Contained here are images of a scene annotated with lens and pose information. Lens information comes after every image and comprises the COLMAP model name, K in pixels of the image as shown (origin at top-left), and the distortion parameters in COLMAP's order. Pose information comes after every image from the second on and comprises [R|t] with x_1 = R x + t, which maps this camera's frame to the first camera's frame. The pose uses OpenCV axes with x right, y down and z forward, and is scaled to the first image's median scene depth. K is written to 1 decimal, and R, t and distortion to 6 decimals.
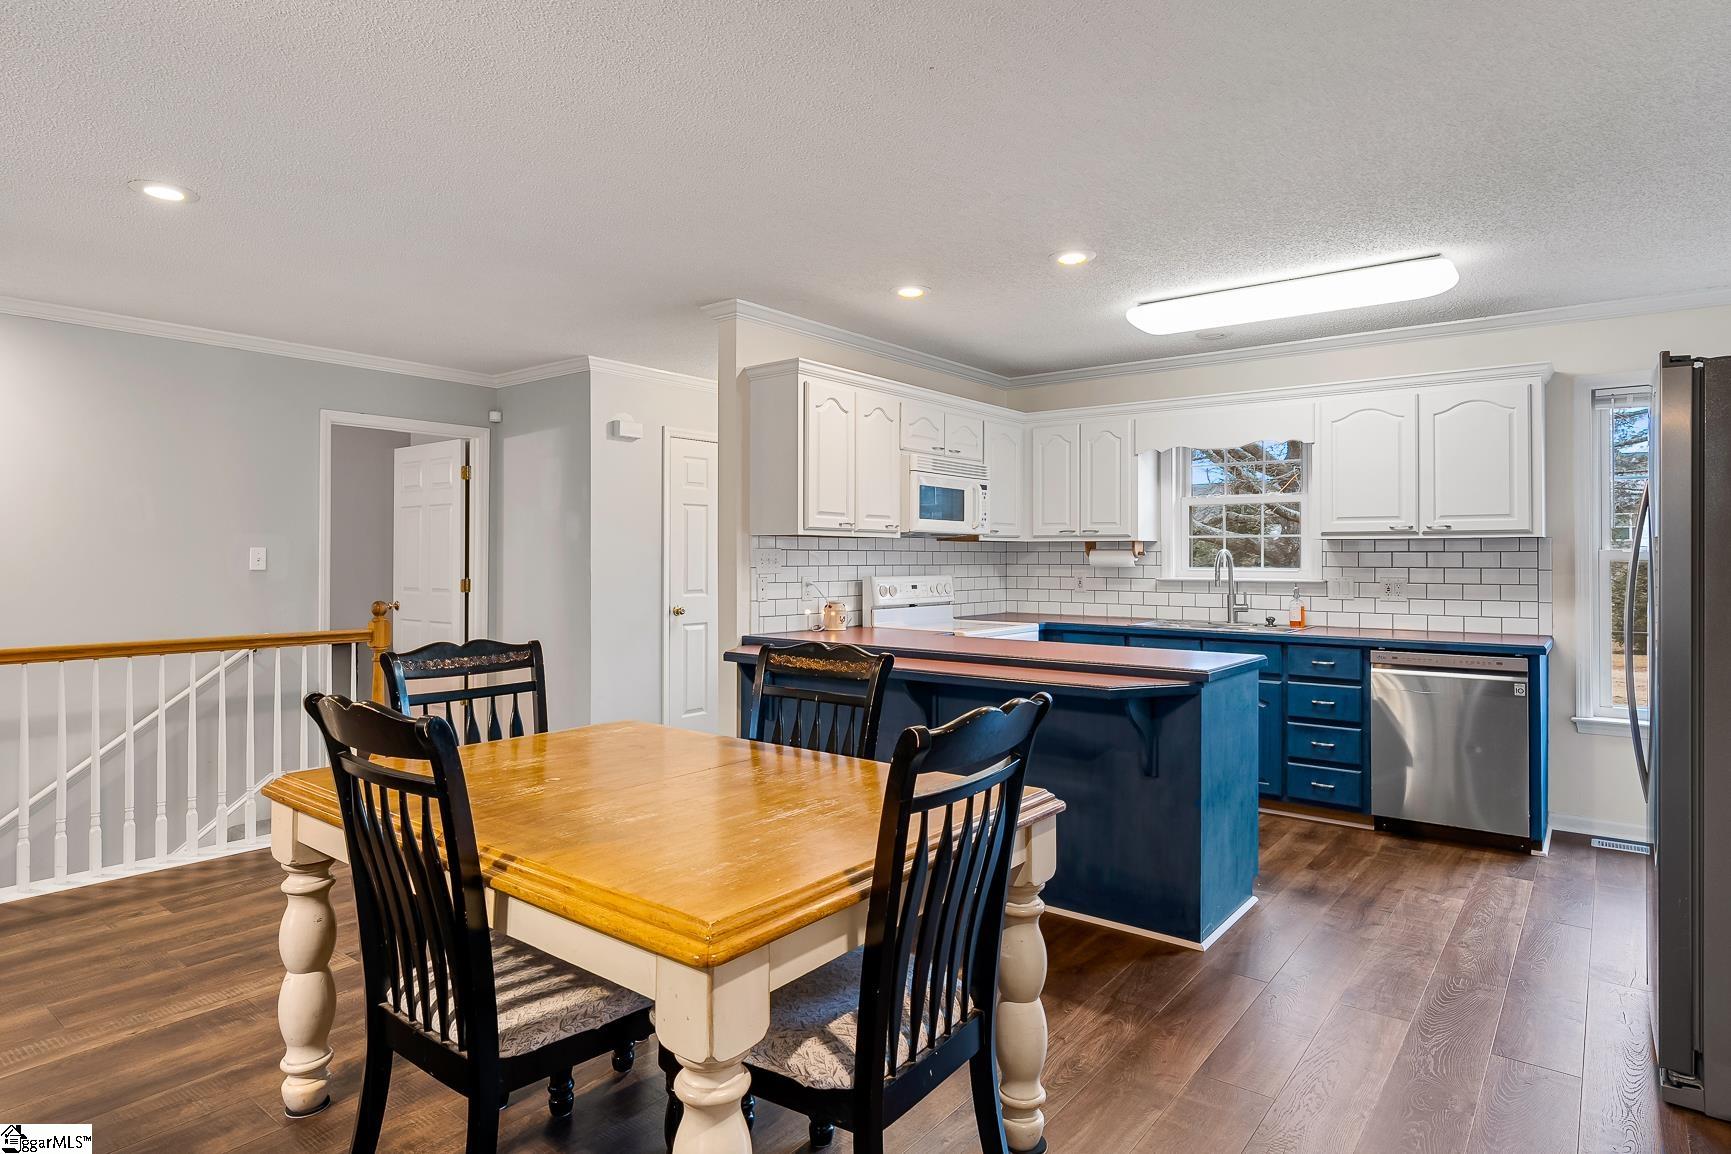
lens RADIAL K [[955.8, 0, 860.2], [0, 955.8, 545.5], [0, 0, 1]] dist [-0.014233, 0.002169]
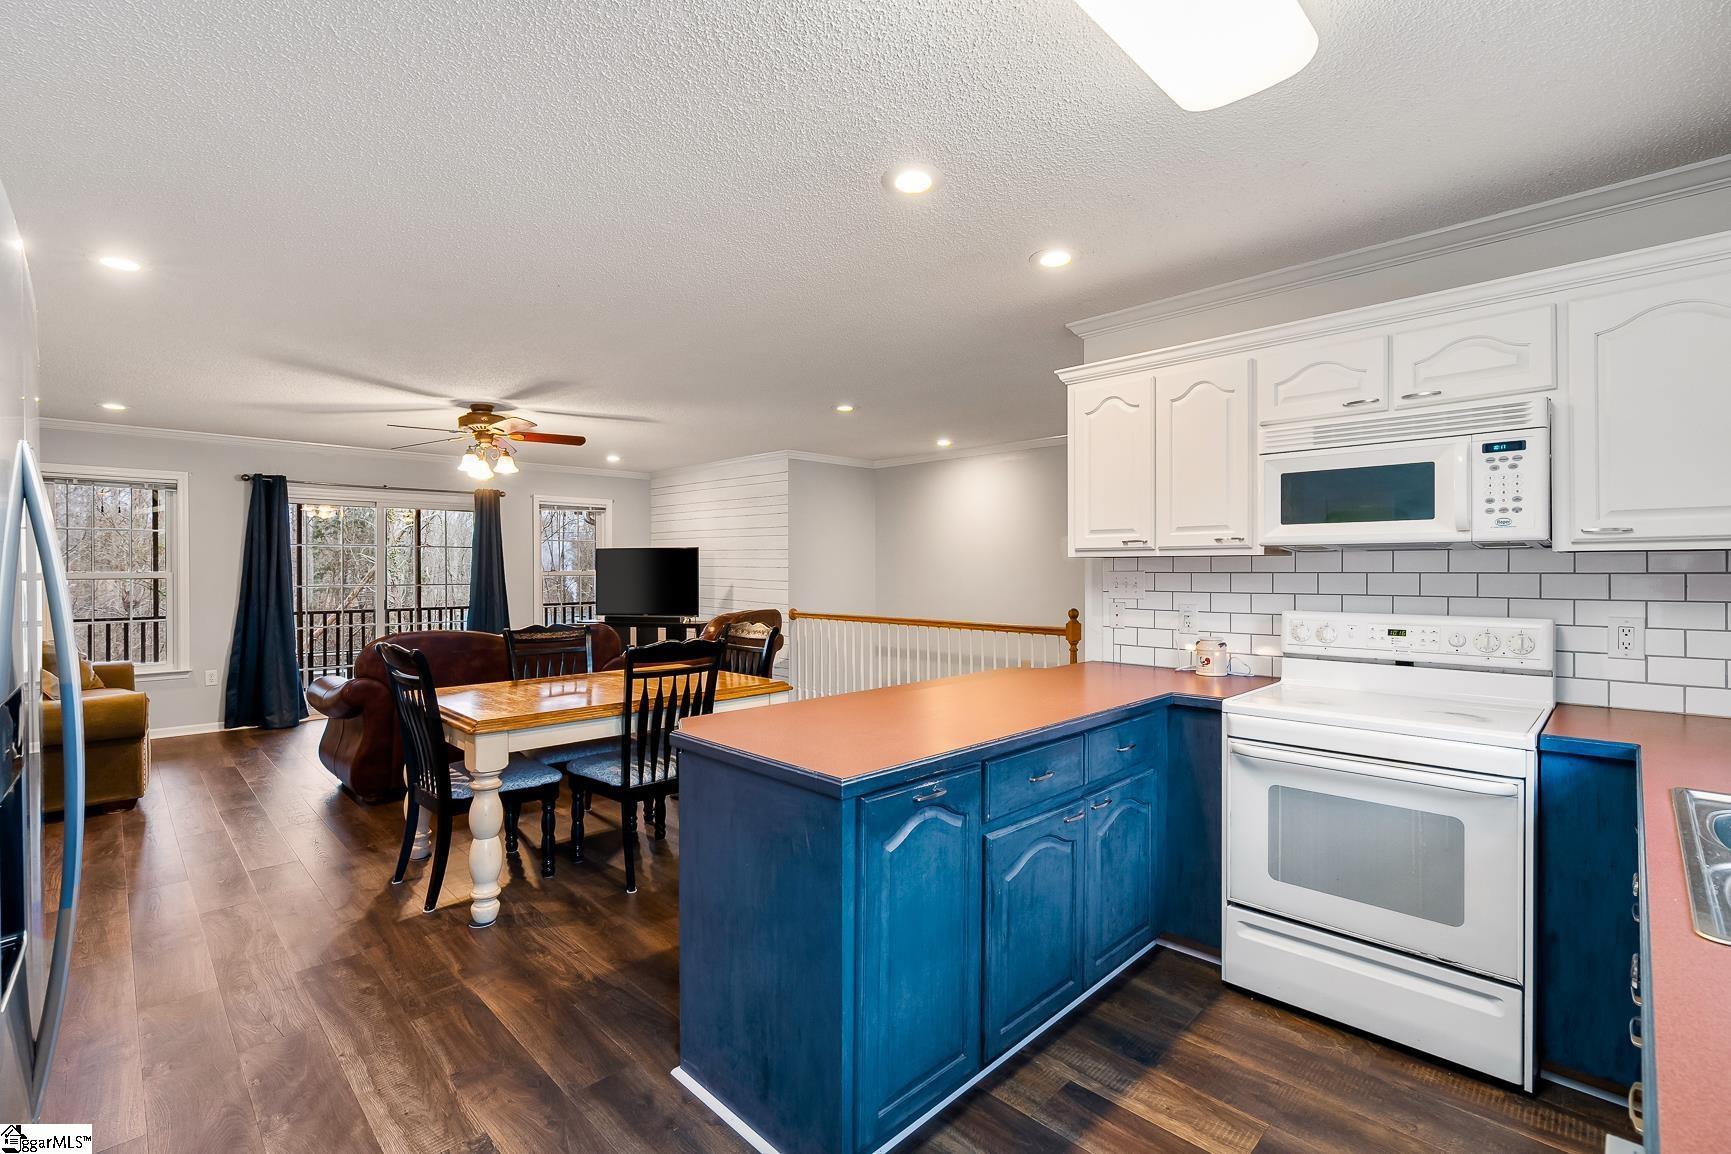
lens RADIAL K [[773.7, 0, 868.6], [0, 773.7, 571.3], [0, 0, 1]] dist [-0.009309, 0.000894]
pose [[-0.115837, 0.000050, -0.993268, 0.669367], [0.014155, 0.999899, -0.001600, 0.000803], [0.993167, -0.014245, -0.115826, 0.840701]]
